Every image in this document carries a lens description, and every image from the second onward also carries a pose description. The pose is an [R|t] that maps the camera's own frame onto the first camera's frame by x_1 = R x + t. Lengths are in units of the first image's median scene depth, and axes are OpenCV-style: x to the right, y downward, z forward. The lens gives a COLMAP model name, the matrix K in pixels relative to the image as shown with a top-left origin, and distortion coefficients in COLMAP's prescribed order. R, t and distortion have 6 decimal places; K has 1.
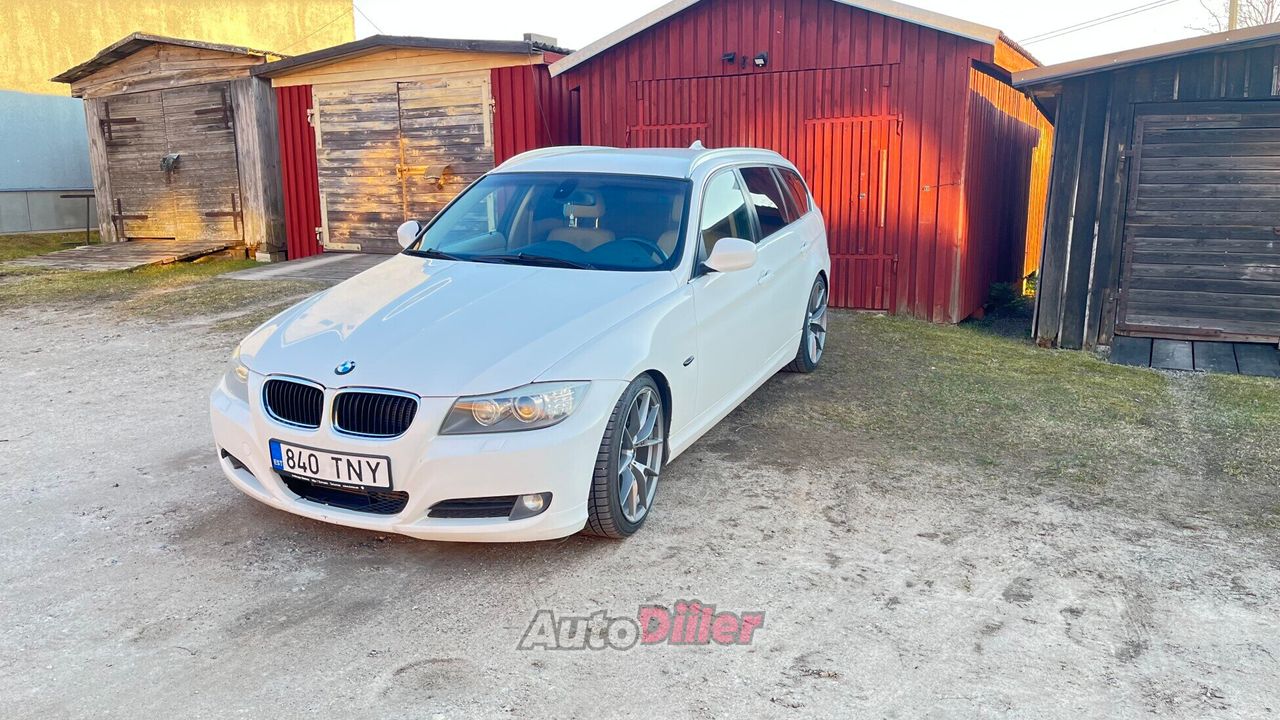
lens RADIAL K [[964.2, 0, 627.6], [0, 964.2, 369.7], [0, 0, 1]] dist [0.029106, -0.024333]
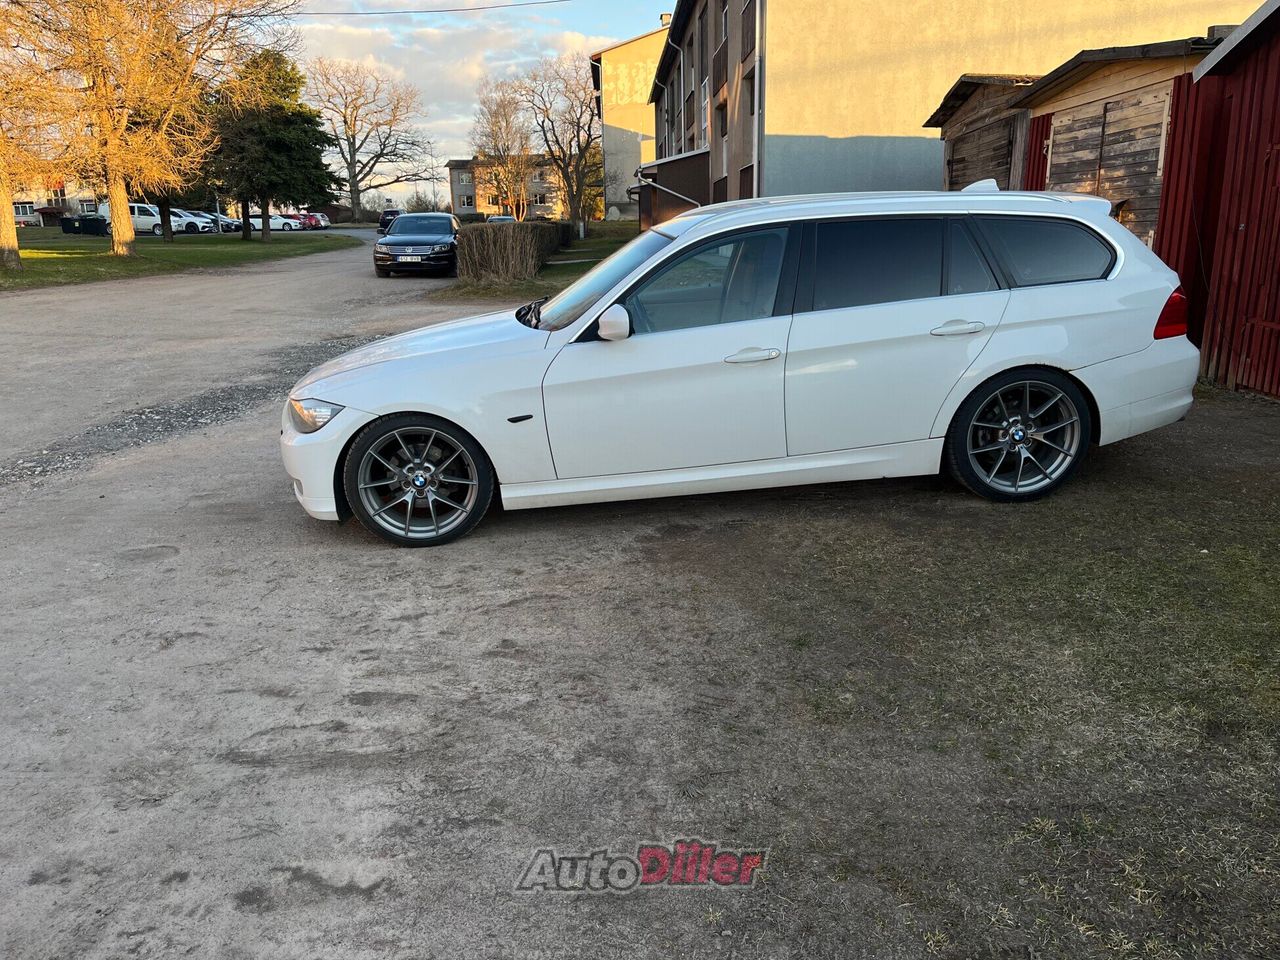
lens RADIAL K [[968.0, 0, 645.5], [0, 968.0, 475.2], [0, 0, 1]] dist [0.023166, -0.013897]
pose [[0.463790, 0.228354, -0.856010, 0.520874], [-0.158974, 0.971979, 0.173158, -0.076374], [0.871565, 0.055774, 0.487097, 0.305522]]
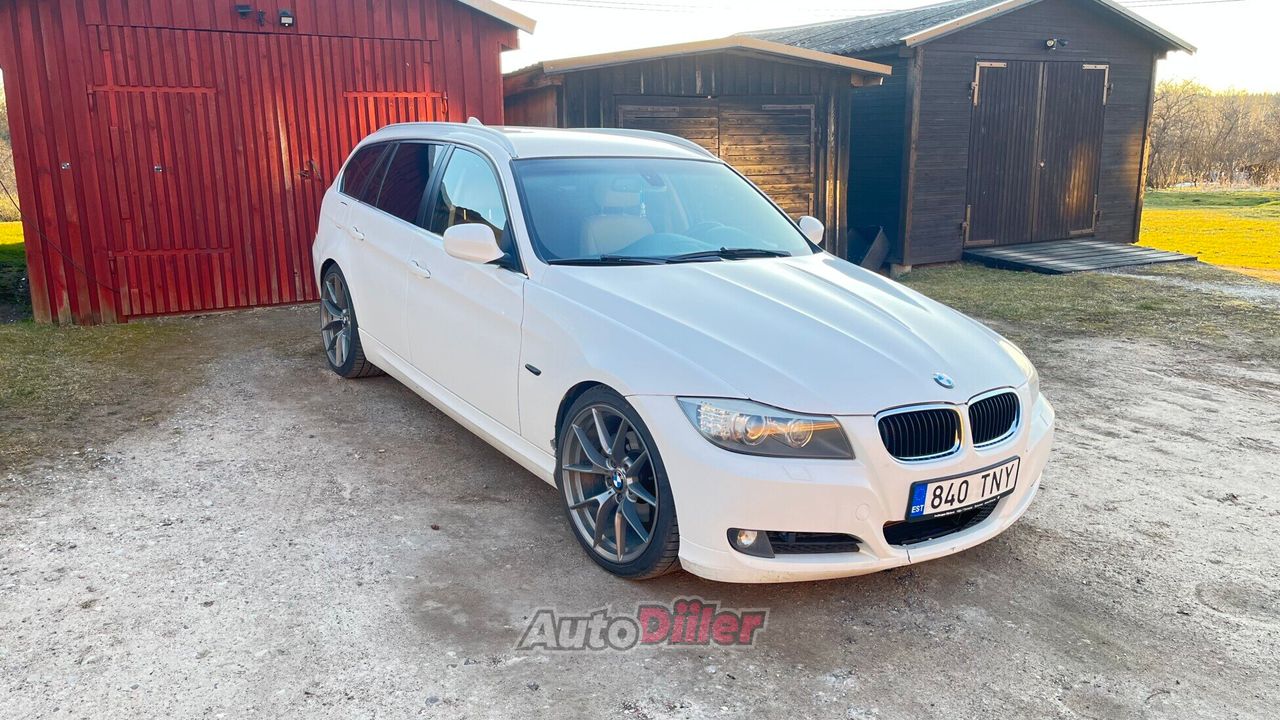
lens RADIAL K [[964.2, 0, 632.5], [0, 964.2, 358.8], [0, 0, 1]] dist [0.029106, -0.024333]
pose [[0.526723, -0.182540, 0.830206, -0.497907], [0.166599, 0.979897, 0.109755, -0.070805], [-0.833551, 0.080501, 0.546545, 0.313179]]
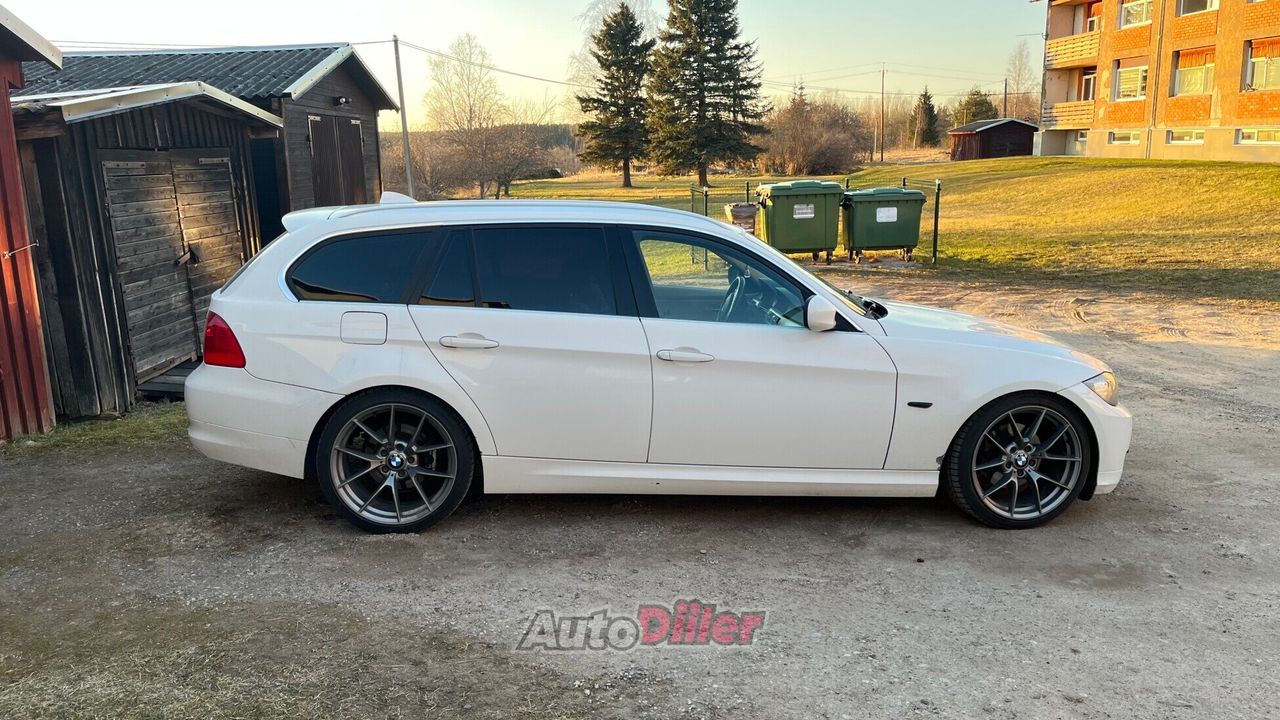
lens RADIAL K [[964.2, 0, 633.6], [0, 964.2, 355.8], [0, 0, 1]] dist [0.029106, -0.024333]
pose [[-0.484675, -0.156958, 0.860496, -0.532471], [0.193025, 0.940323, 0.280240, -0.224069], [-0.853130, 0.301923, -0.425454, 0.921584]]
